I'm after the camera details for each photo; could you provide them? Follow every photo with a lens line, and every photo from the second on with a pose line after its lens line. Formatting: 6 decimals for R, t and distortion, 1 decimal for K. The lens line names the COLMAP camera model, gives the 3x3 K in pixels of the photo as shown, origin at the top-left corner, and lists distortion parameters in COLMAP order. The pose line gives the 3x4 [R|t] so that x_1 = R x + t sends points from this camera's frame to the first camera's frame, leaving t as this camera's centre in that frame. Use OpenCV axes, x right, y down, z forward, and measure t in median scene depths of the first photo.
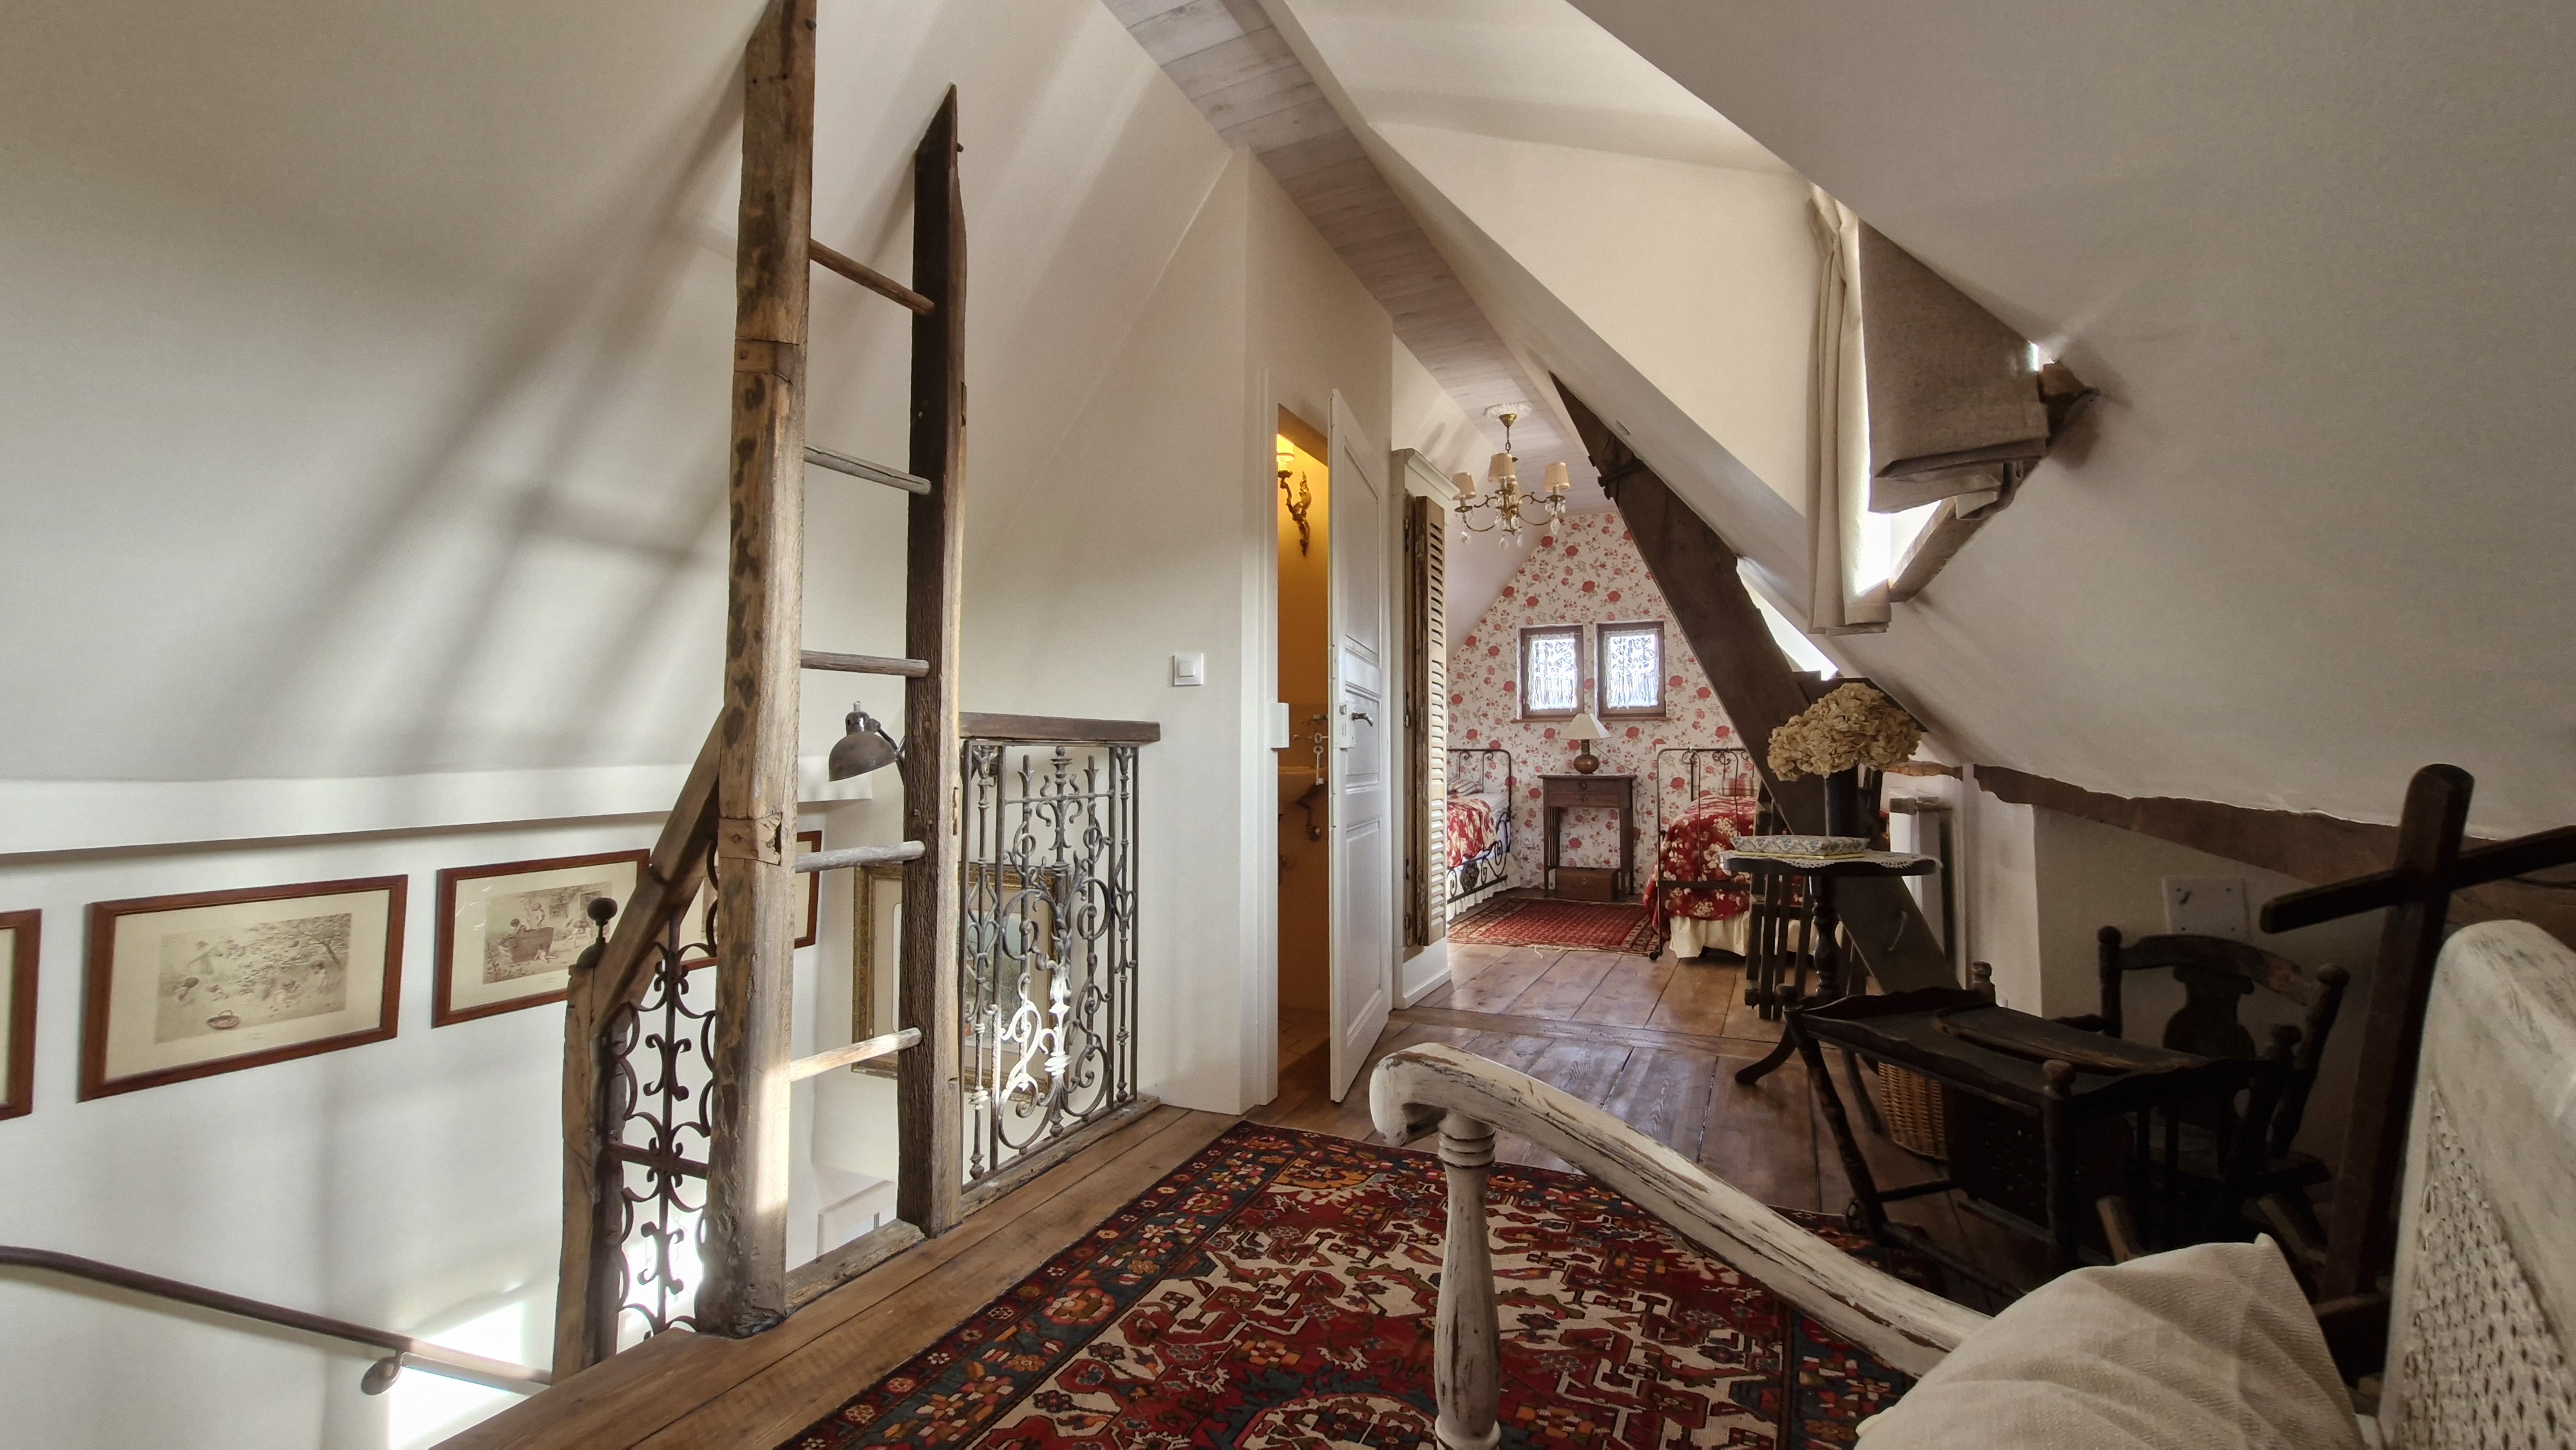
lens RADIAL K [[1023.4, 0, 1304.5], [0, 1023.4, 694.2], [0, 0, 1]] dist [-0.000657, 0.000019]
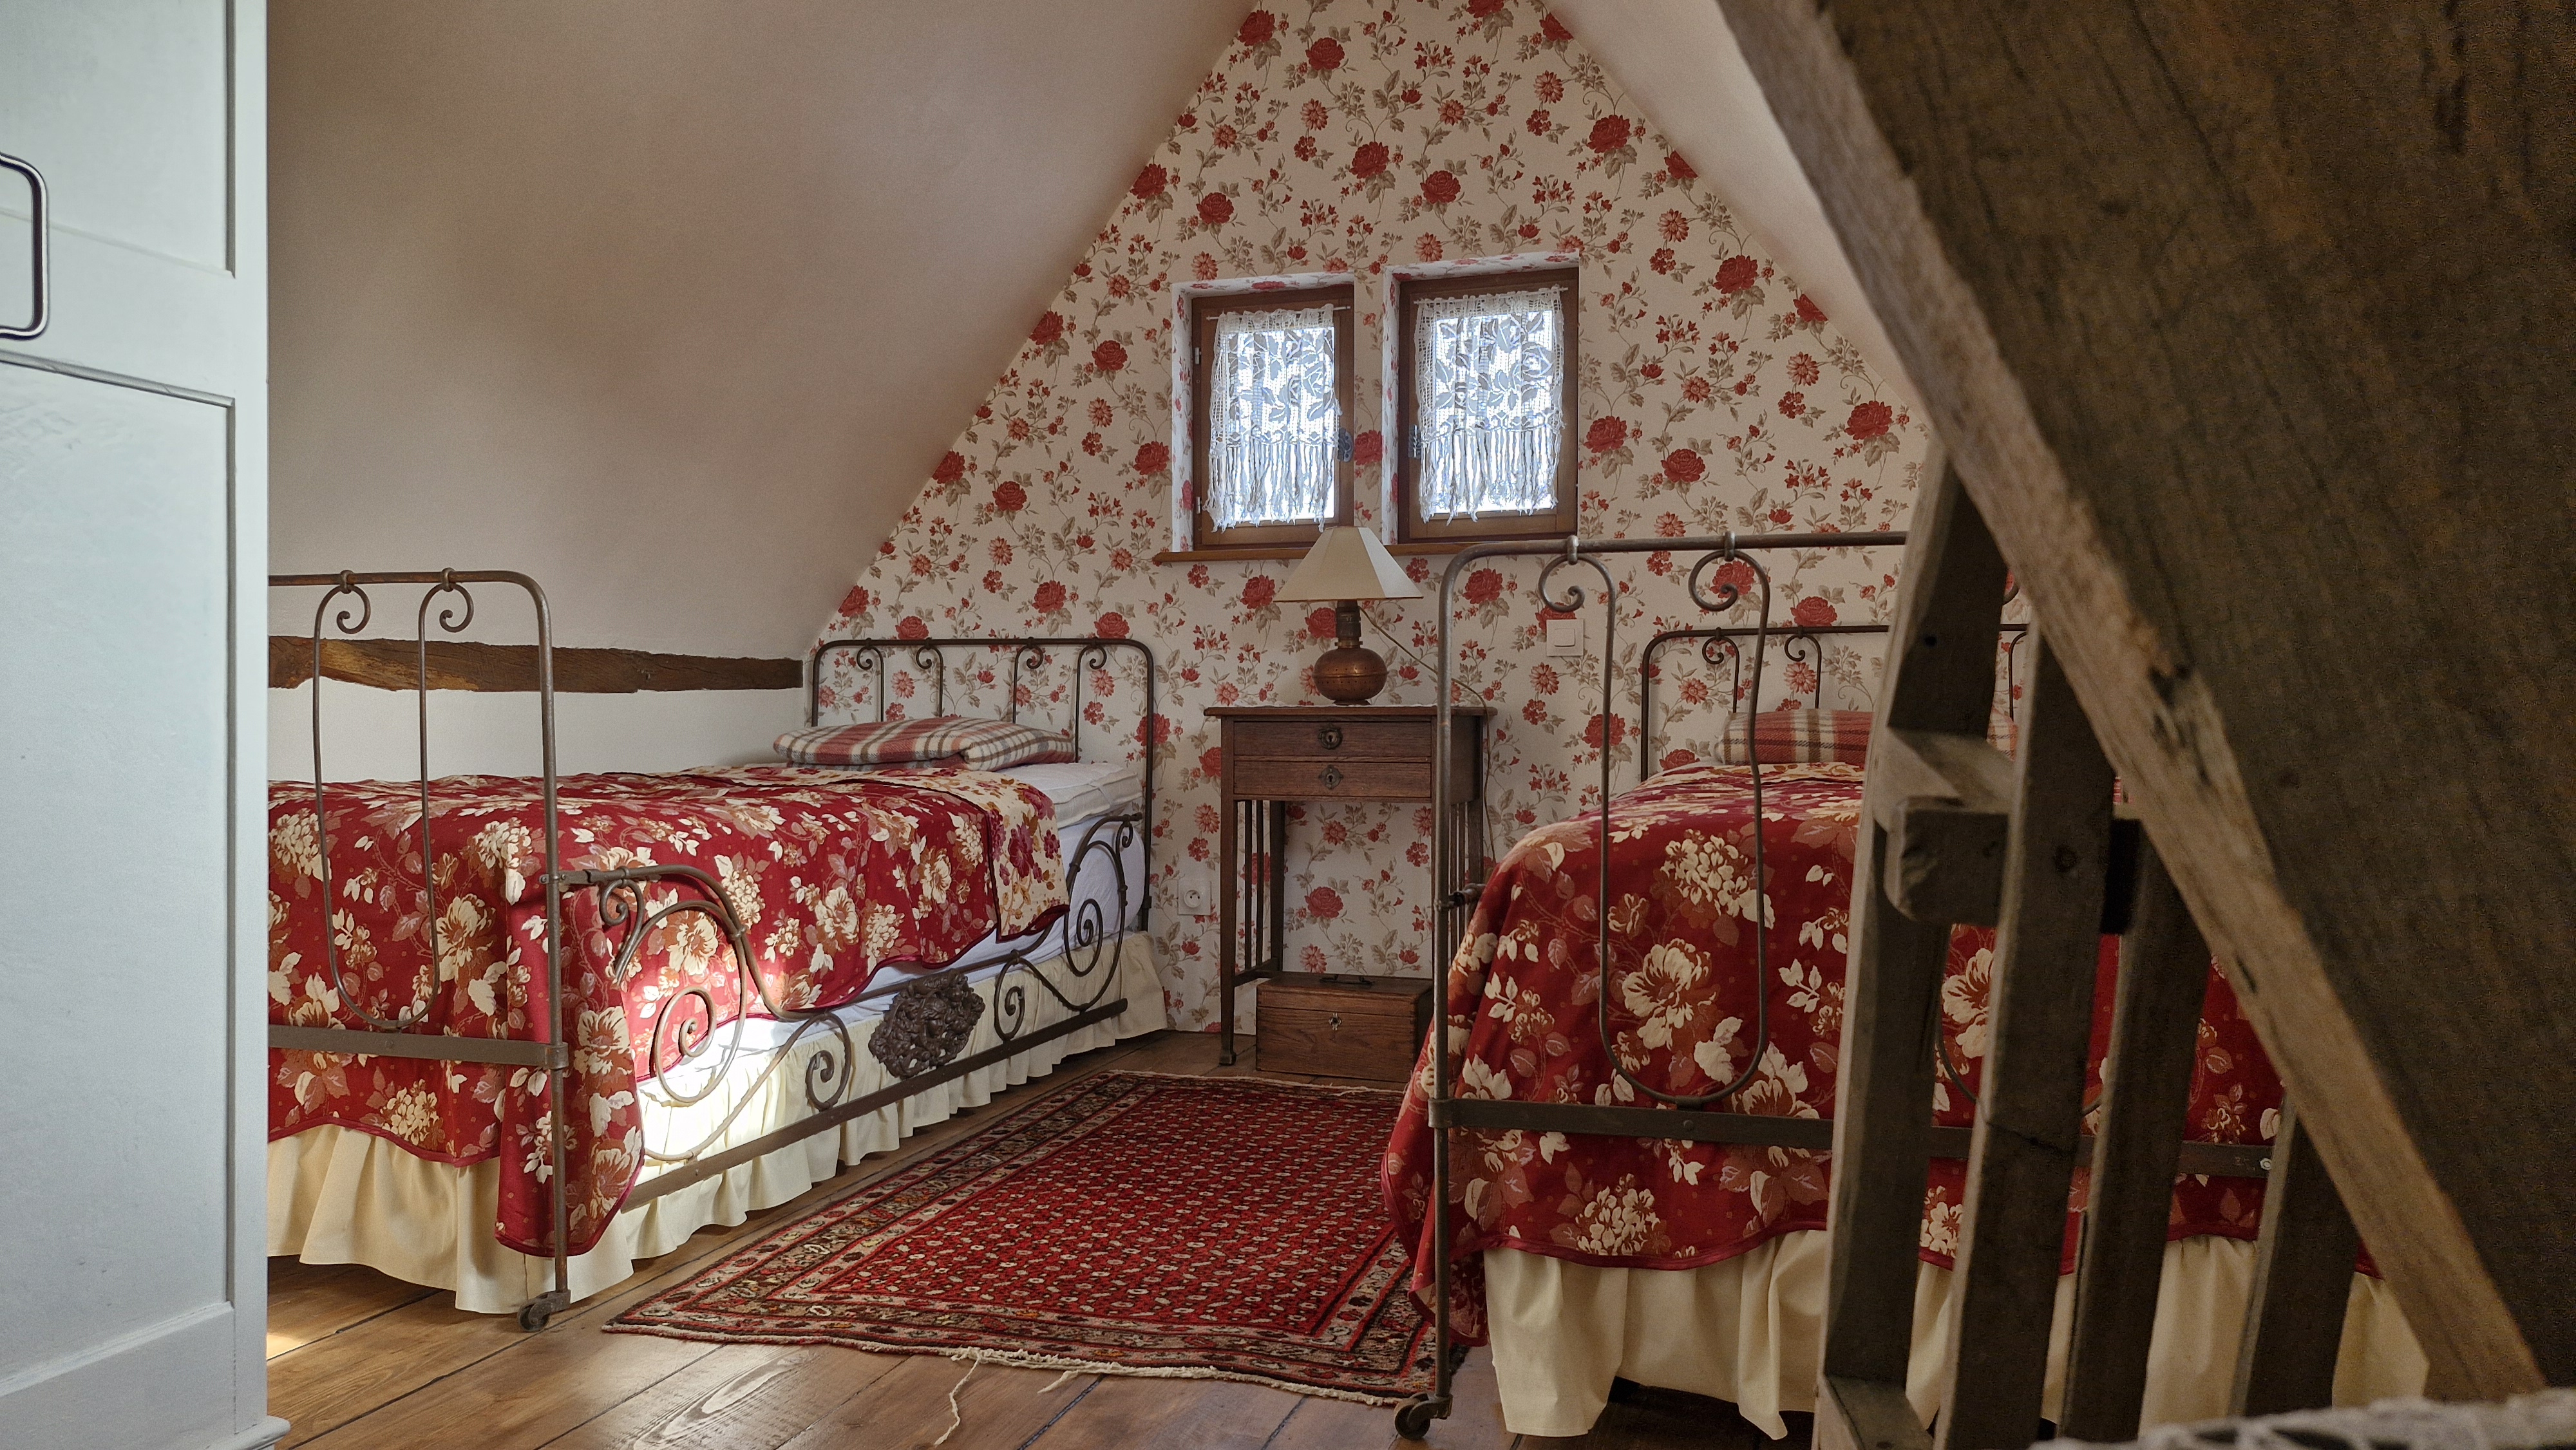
lens RADIAL K [[1791.4, 0, 1288.3], [0, 1791.4, 720.9], [0, 0, 1]] dist [0.075392, 0.000837]
pose [[0.990745, -0.000888, 0.135735, 0.254357], [-0.007382, 0.998147, 0.060406, 0.069194], [-0.135537, -0.060849, 0.988902, 0.596385]]
